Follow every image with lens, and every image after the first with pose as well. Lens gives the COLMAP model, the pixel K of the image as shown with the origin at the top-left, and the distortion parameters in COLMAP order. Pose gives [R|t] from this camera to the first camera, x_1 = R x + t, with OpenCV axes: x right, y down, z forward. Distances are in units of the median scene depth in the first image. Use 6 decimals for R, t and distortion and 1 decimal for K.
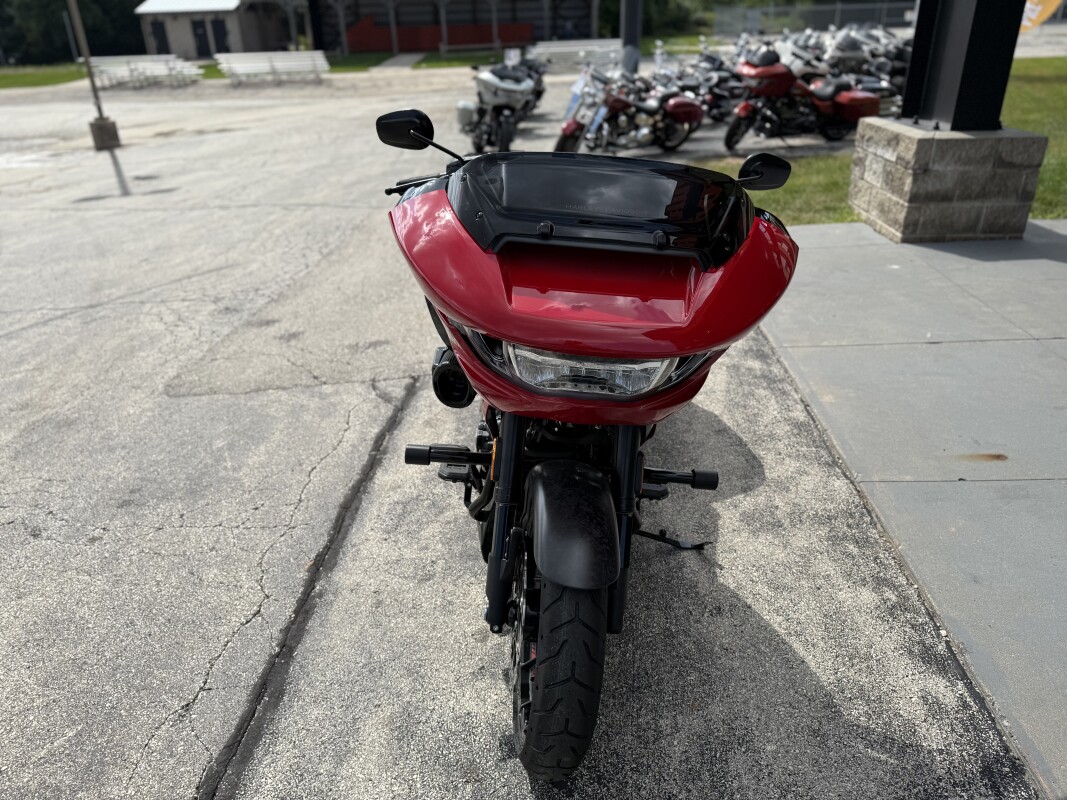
lens RADIAL K [[760.9, 0, 533.5], [0, 760.9, 400.0], [0, 0, 1]] dist [0.025280, -0.036630]
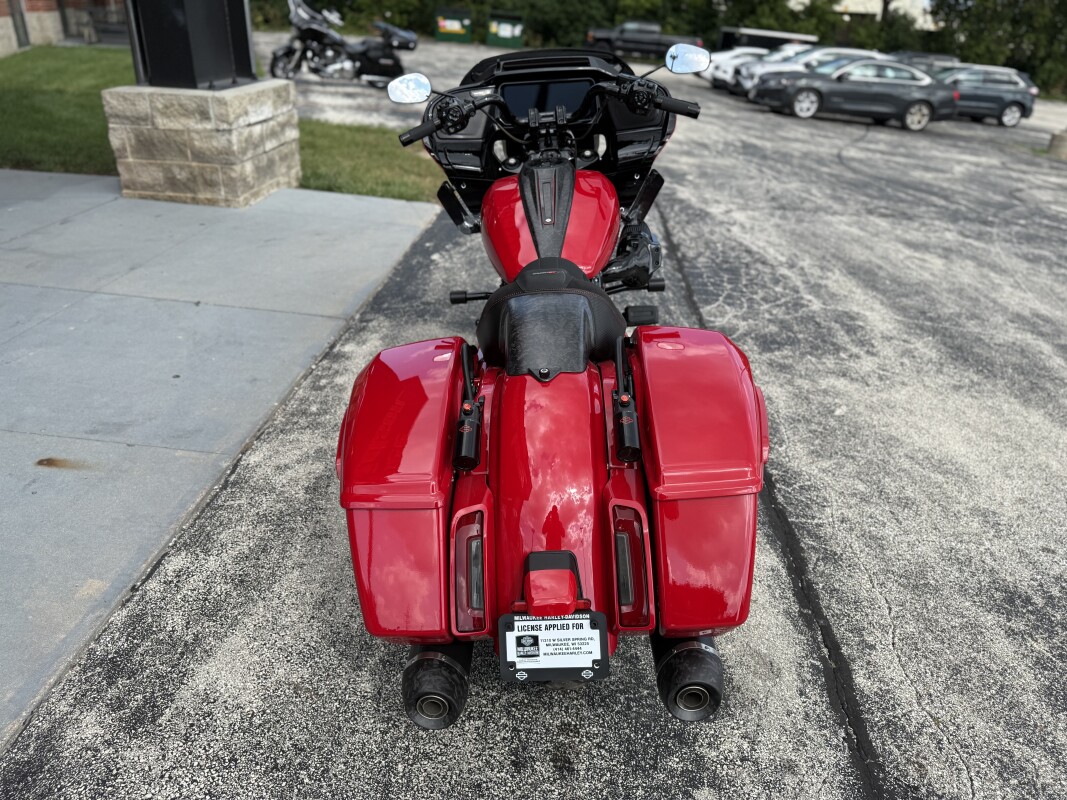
lens RADIAL K [[758.1, 0, 532.2], [0, 758.1, 403.3], [0, 0, 1]] dist [0.036682, -0.046943]
pose [[-0.999616, -0.026047, 0.009481, 0.044870], [-0.008034, 0.599607, 0.800254, -0.648236], [-0.026530, 0.799871, -0.599586, 1.408794]]
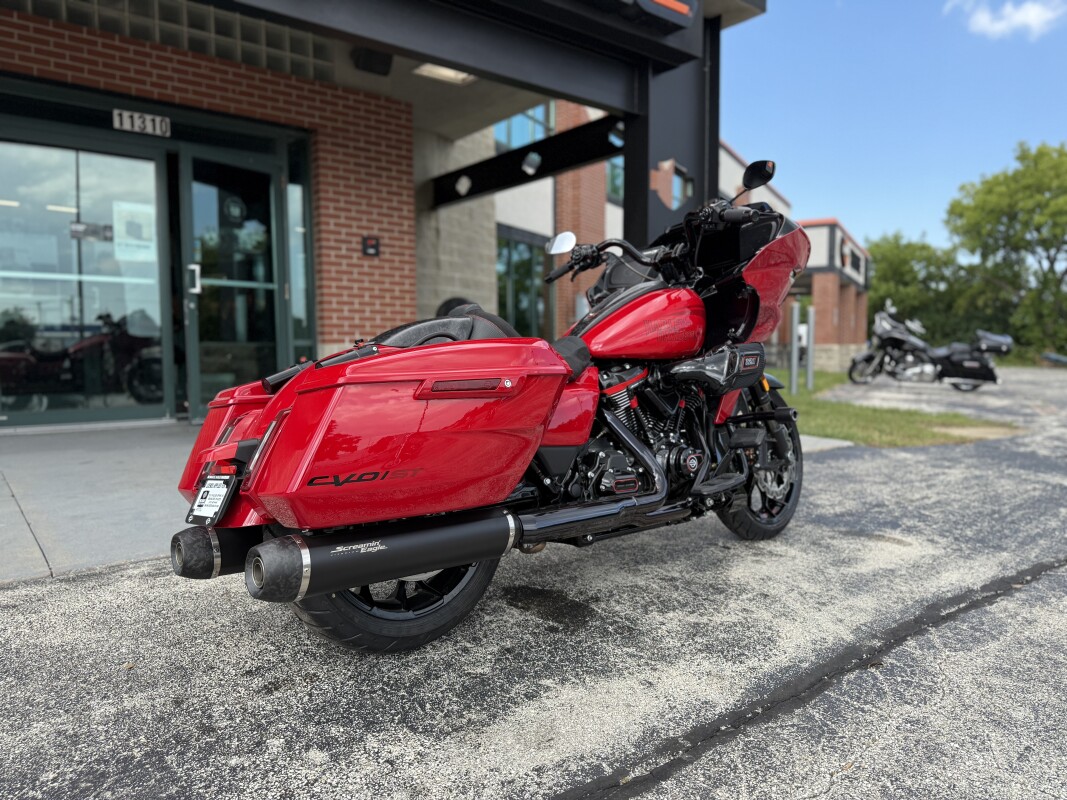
lens RADIAL K [[760.9, 0, 533.5], [0, 760.9, 400.0], [0, 0, 1]] dist [0.025280, -0.036630]
pose [[-0.673060, -0.018753, 0.739350, -0.563041], [0.342227, 0.878319, 0.333822, -0.361640], [-0.655645, 0.477708, -0.584743, 1.391209]]
